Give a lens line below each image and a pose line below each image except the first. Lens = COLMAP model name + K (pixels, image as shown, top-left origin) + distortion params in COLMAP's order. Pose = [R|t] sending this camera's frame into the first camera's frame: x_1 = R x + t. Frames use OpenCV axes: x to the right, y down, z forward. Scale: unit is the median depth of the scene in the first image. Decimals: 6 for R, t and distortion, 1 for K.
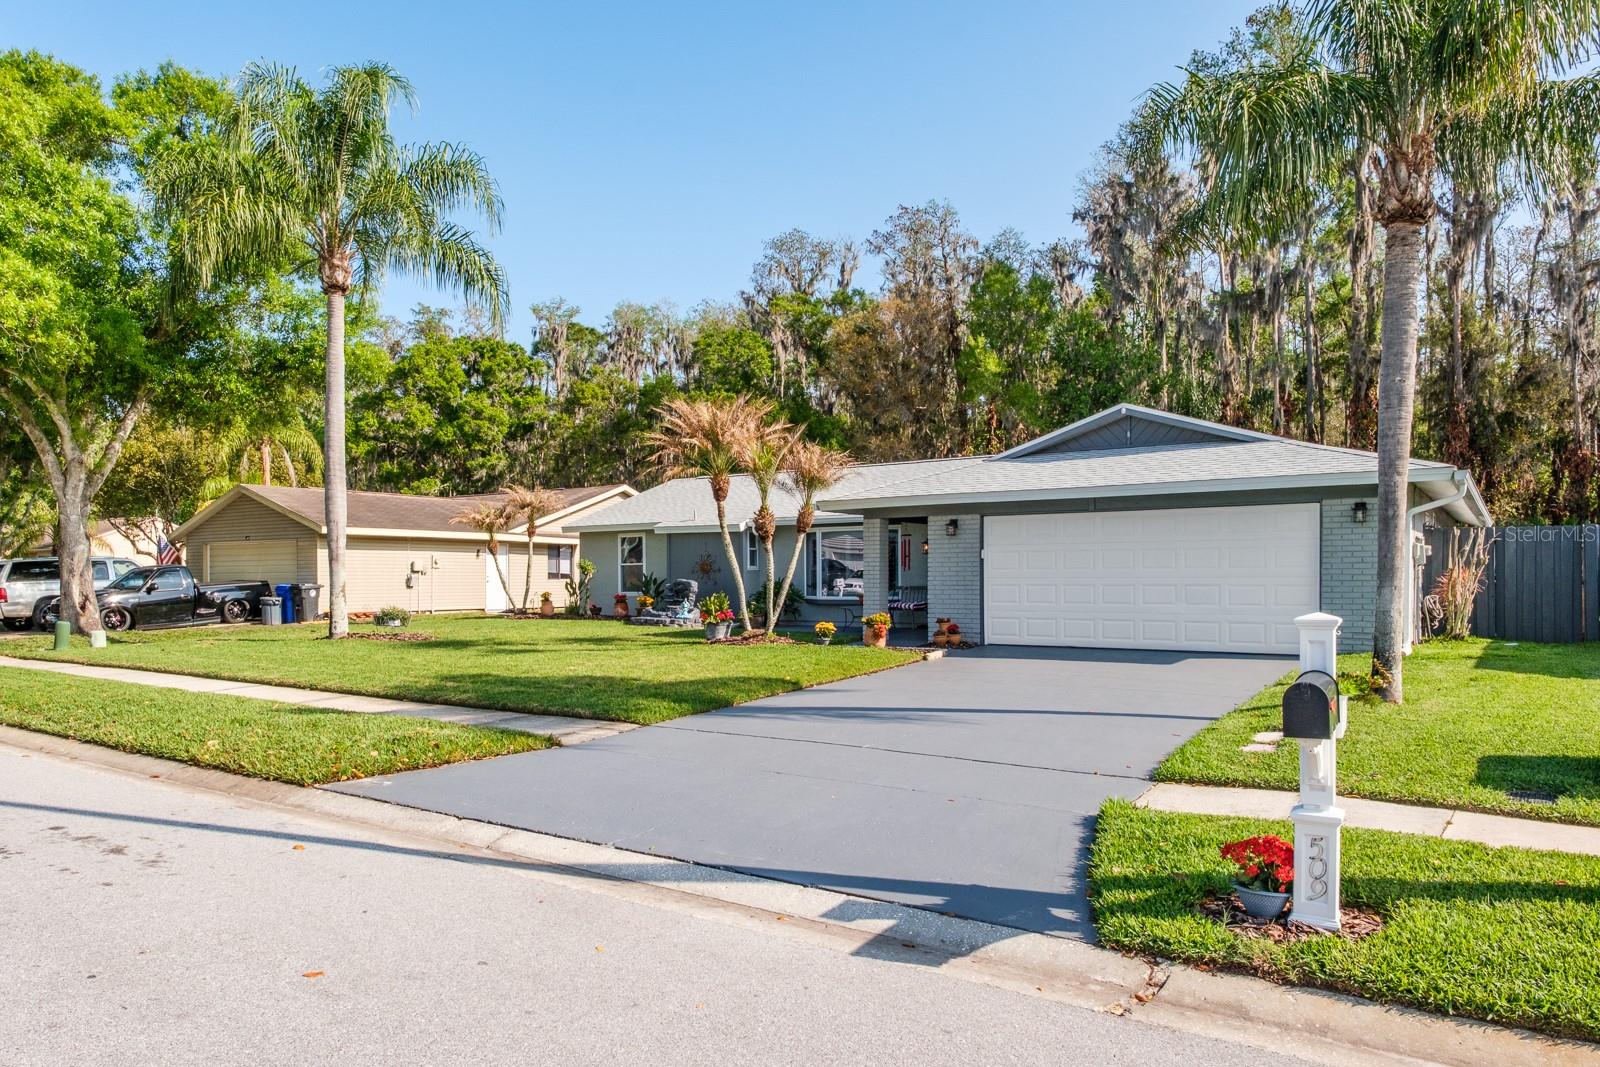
lens RADIAL K [[1092.8, 0, 723.5], [0, 1092.8, 588.7], [0, 0, 1]] dist [-0.011425, 0.008320]
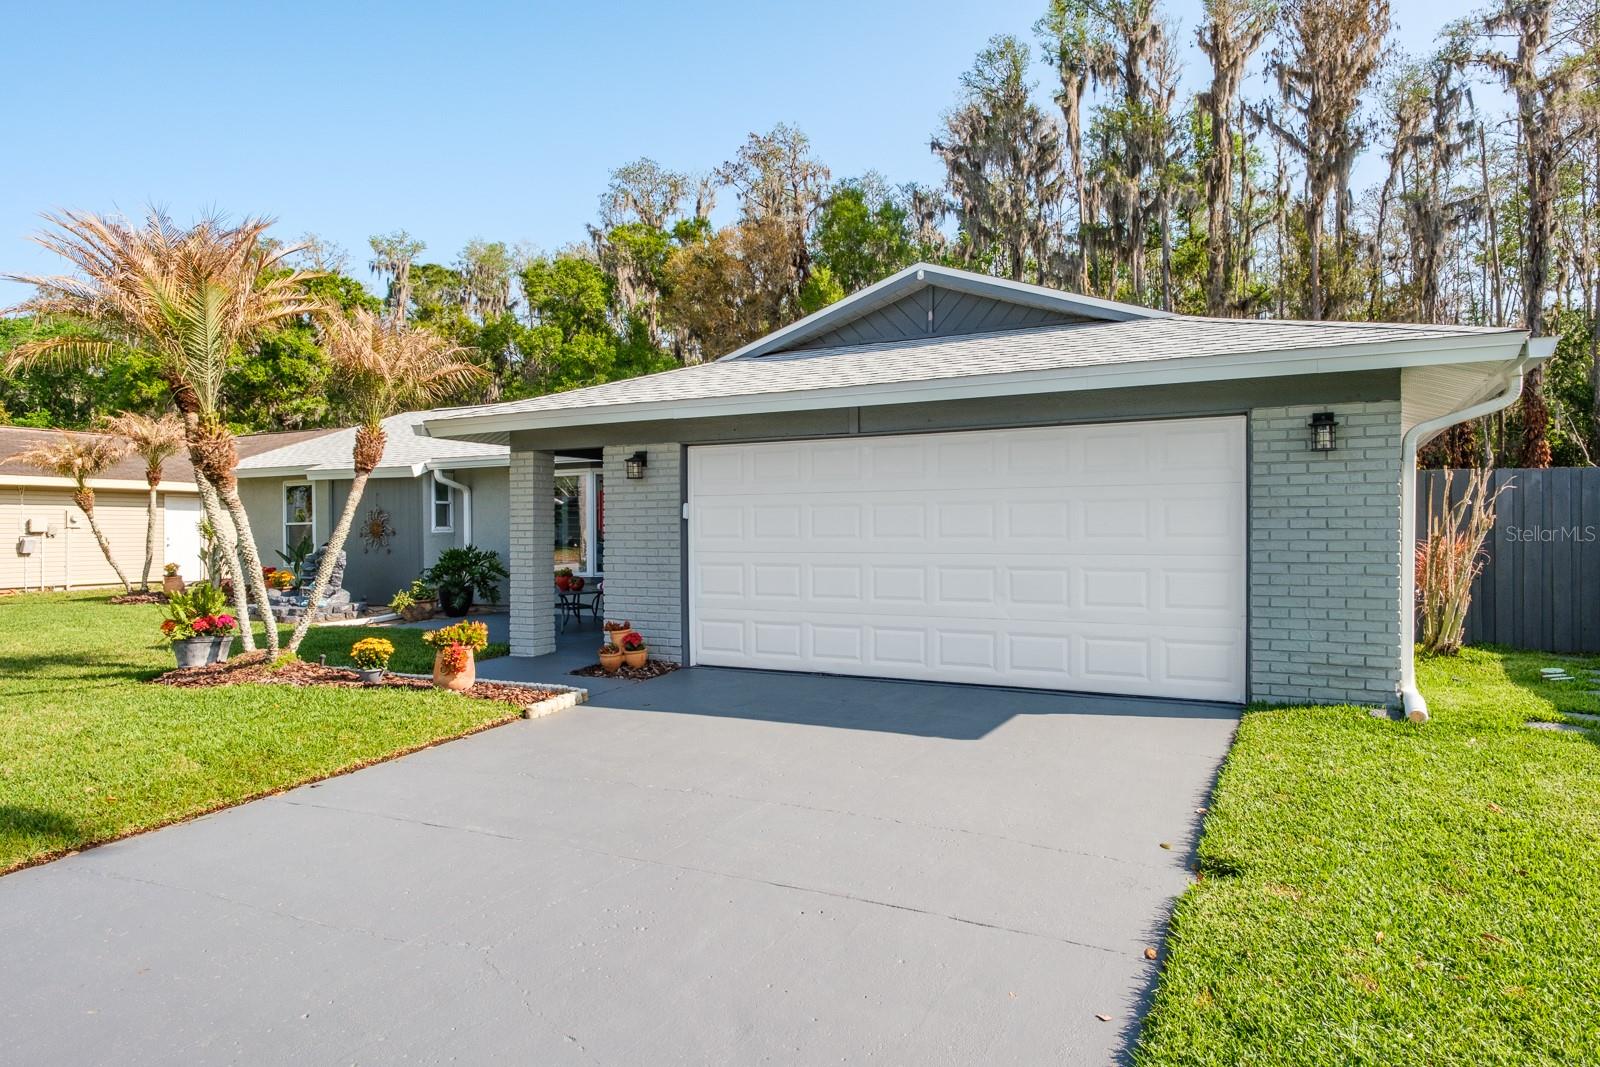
lens RADIAL K [[989.8, 0, 803.3], [0, 989.8, 536.4], [0, 0, 1]] dist [-0.010498, 0.005738]
pose [[0.988482, -0.003229, 0.151306, 0.108911], [0.003773, 0.999987, -0.003304, -0.008024], [-0.151293, 0.003837, 0.988481, 0.232542]]
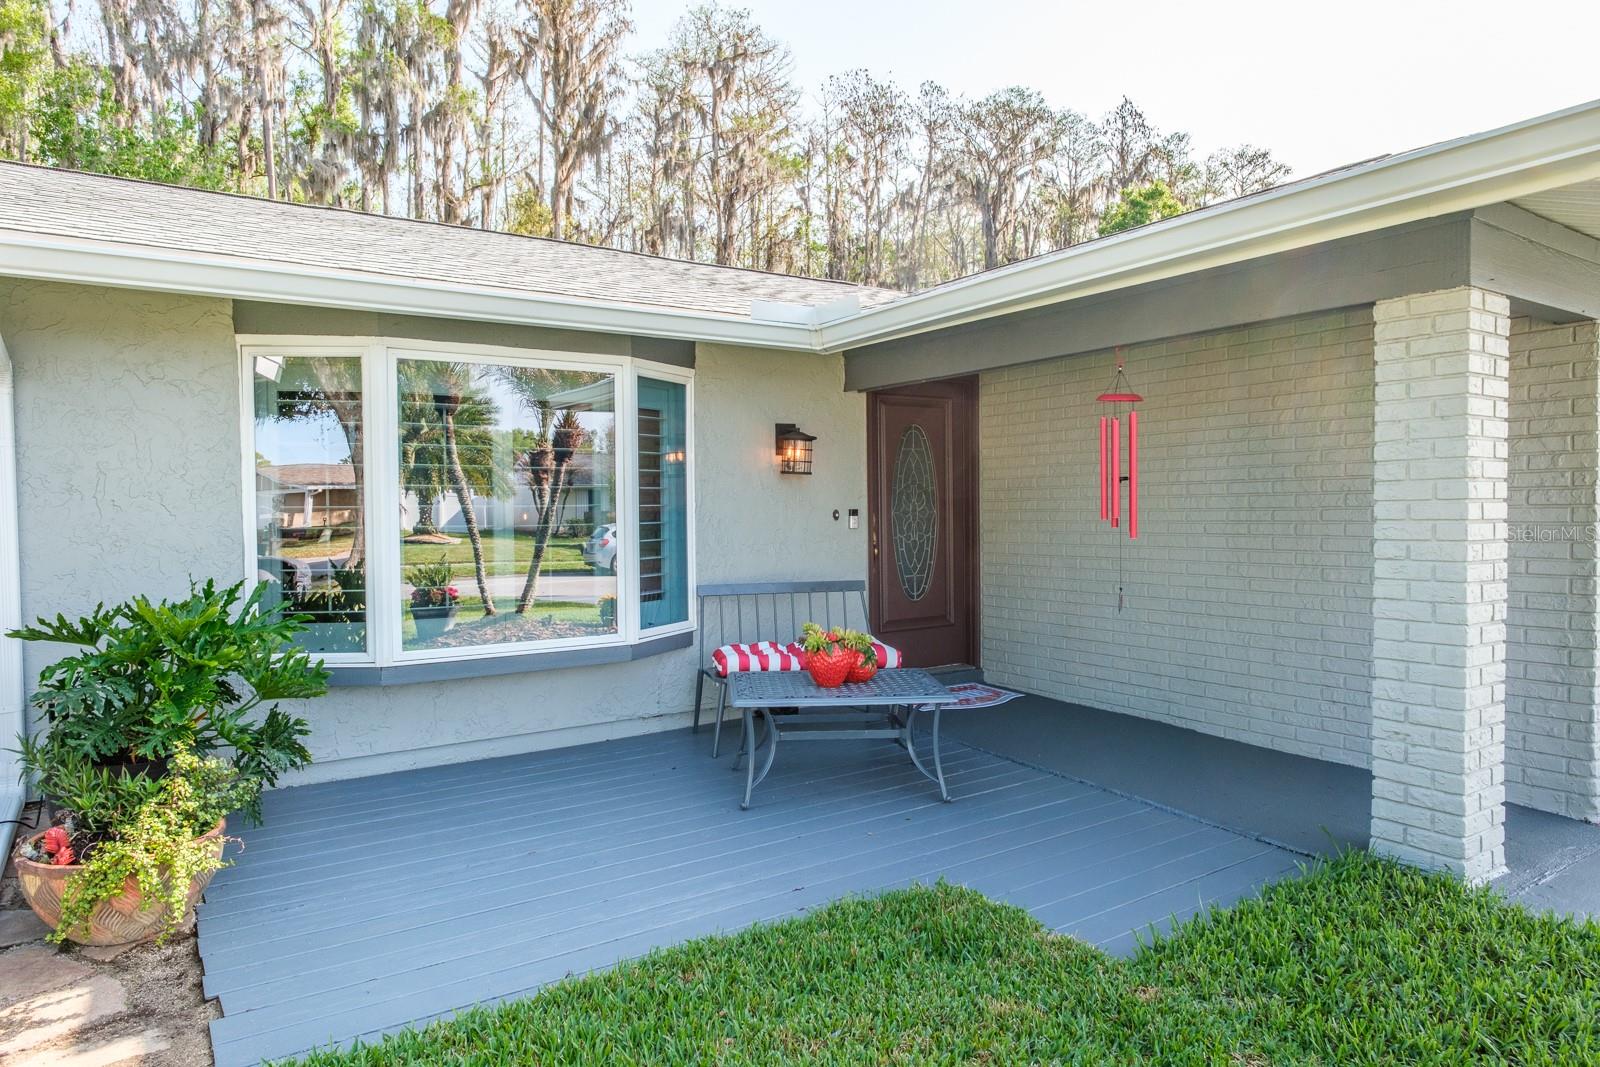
lens RADIAL K [[989.8, 0, 799.3], [0, 989.8, 529.4], [0, 0, 1]] dist [-0.010498, 0.005738]
pose [[0.333497, -0.019062, 0.942559, -0.047826], [0.017244, 0.999752, 0.014117, -0.012463], [-0.942594, 0.011545, 0.333742, 0.558749]]
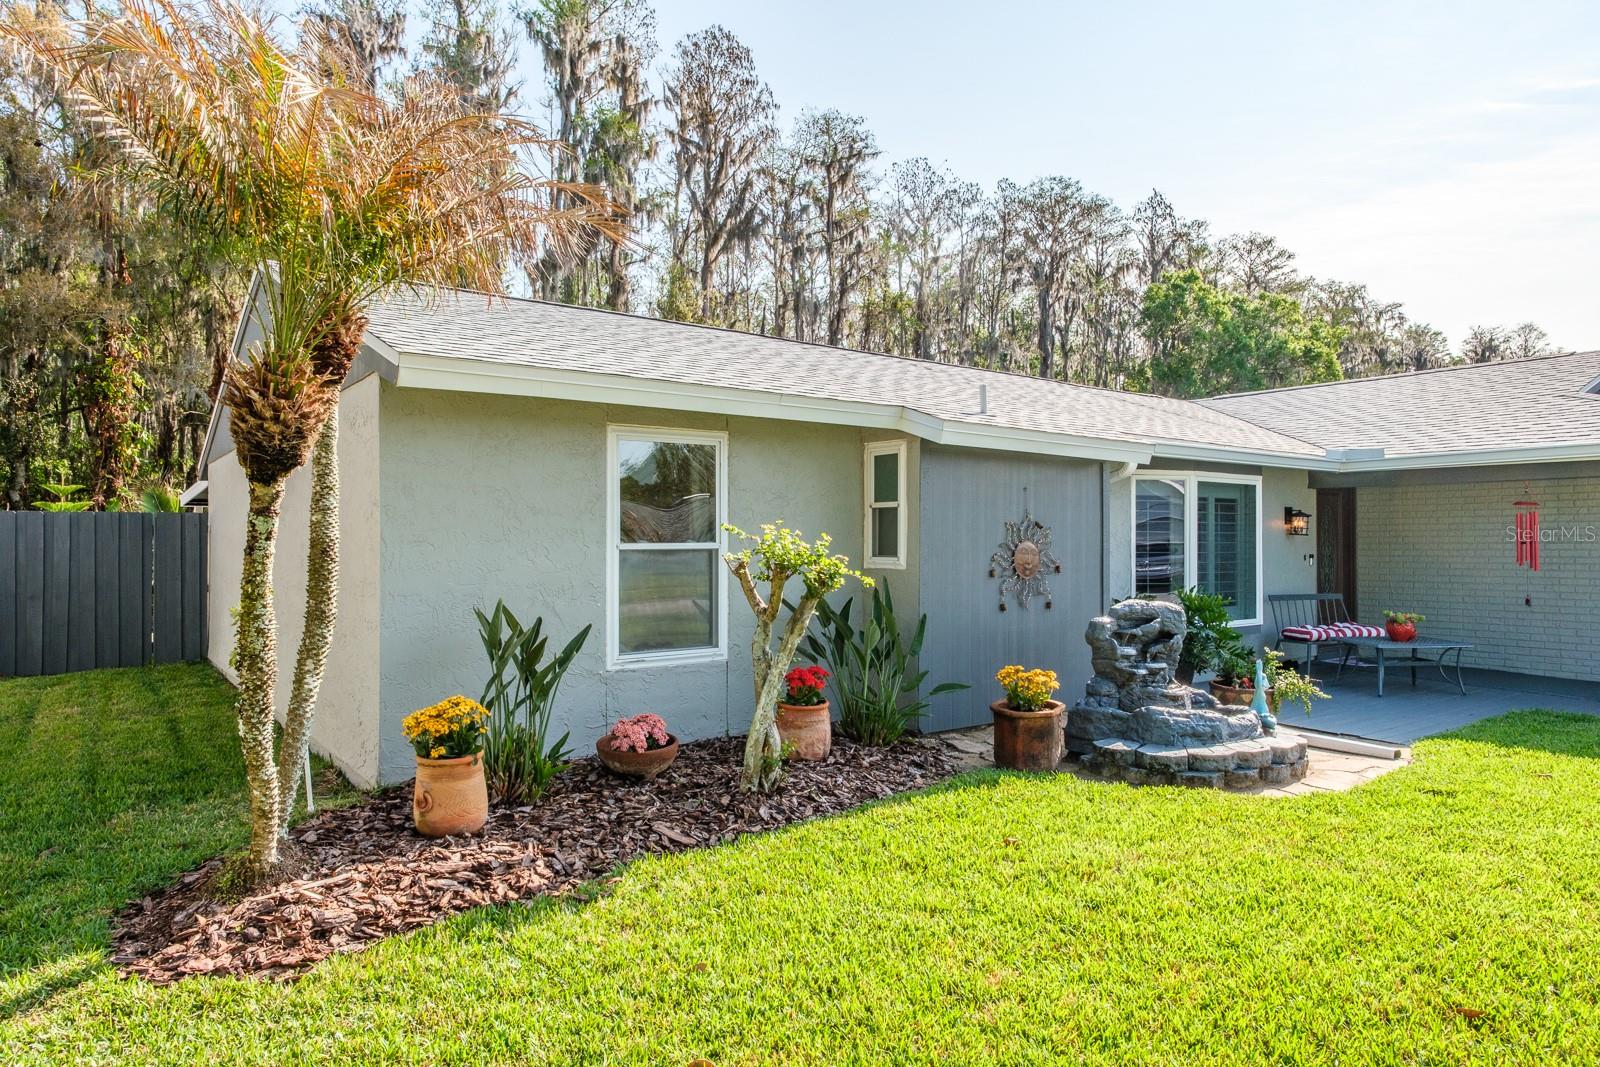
lens RADIAL K [[989.8, 0, 796.7], [0, 989.8, 530.3], [0, 0, 1]] dist [-0.010498, 0.005738]
pose [[0.282435, 0.017632, 0.959124, -0.227381], [0.007596, 0.999759, -0.020615, -0.015845], [-0.959256, 0.013108, 0.282233, 0.678300]]
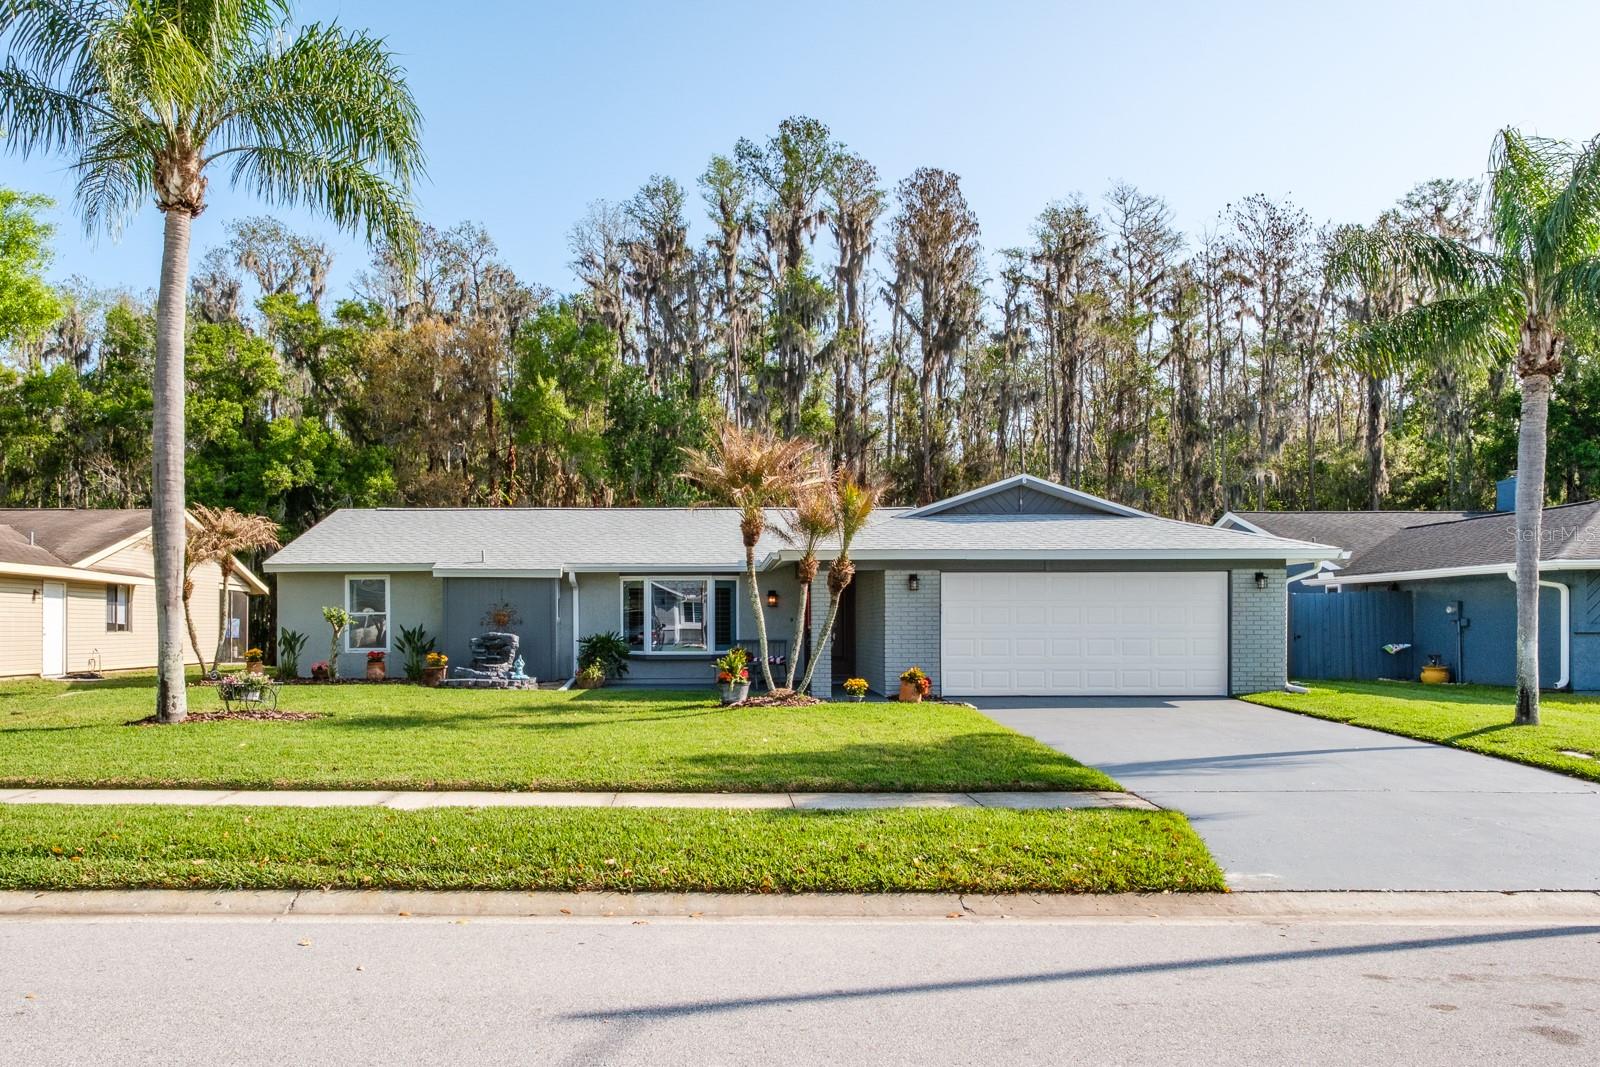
lens RADIAL K [[1152.2, 0, 717.1], [0, 1152.2, 619.6], [0, 0, 1]] dist [-0.006430, 0.019367]
pose [[0.799060, 0.005919, 0.601223, -0.290904], [0.004482, 0.999865, -0.015800, -0.002721], [-0.601235, 0.015319, 0.798925, 0.128126]]
